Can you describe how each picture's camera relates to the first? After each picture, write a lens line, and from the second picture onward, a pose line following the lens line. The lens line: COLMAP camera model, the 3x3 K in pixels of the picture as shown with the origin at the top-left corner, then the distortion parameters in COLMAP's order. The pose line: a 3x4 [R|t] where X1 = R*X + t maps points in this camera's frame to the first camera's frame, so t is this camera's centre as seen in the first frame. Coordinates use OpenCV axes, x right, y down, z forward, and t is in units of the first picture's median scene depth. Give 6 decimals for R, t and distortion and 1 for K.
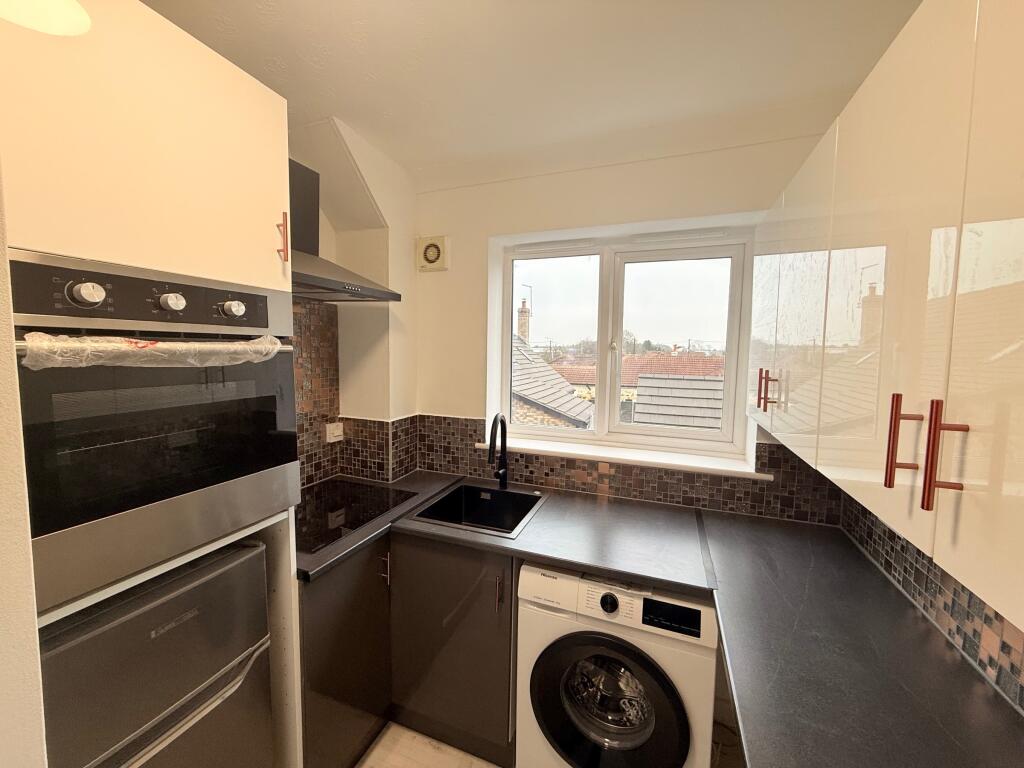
lens RADIAL K [[406.8, 0, 509.0], [0, 406.8, 384.6], [0, 0, 1]] dist [0.001615, 0.000033]
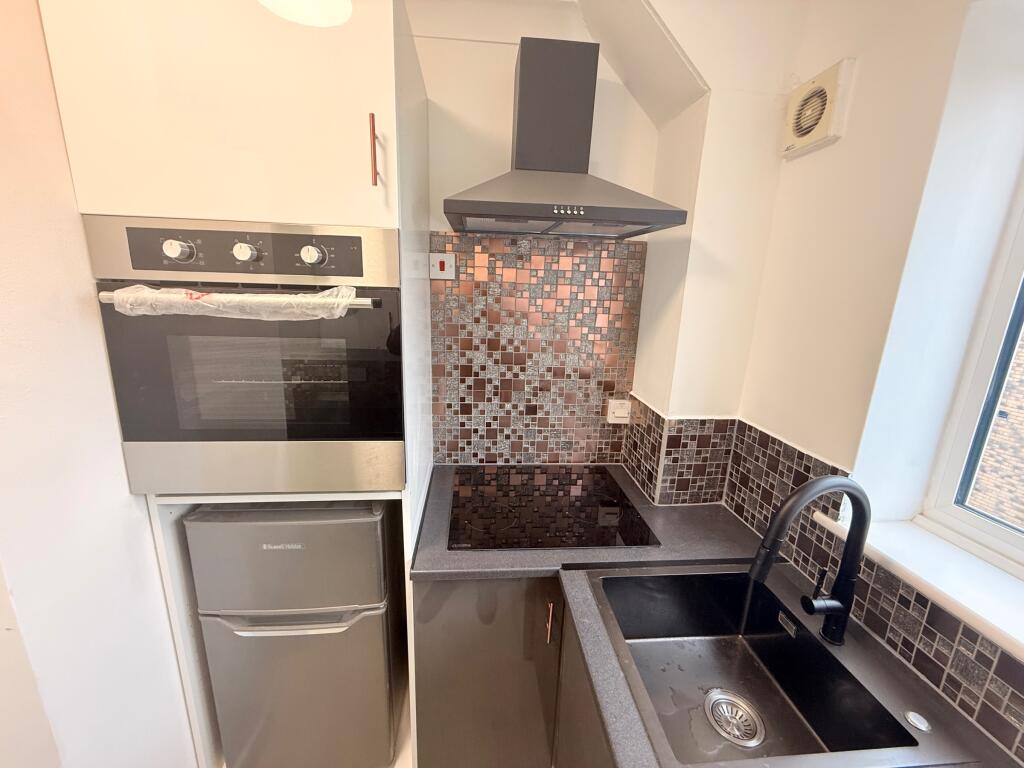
lens RADIAL K [[406.8, 0, 509.0], [0, 406.8, 384.6], [0, 0, 1]] dist [0.001615, 0.000033]
pose [[0.433387, 0.205987, -0.877351, 0.157435], [-0.100474, 0.978503, 0.180105, -0.054414], [0.895590, 0.010096, 0.444766, 0.471596]]
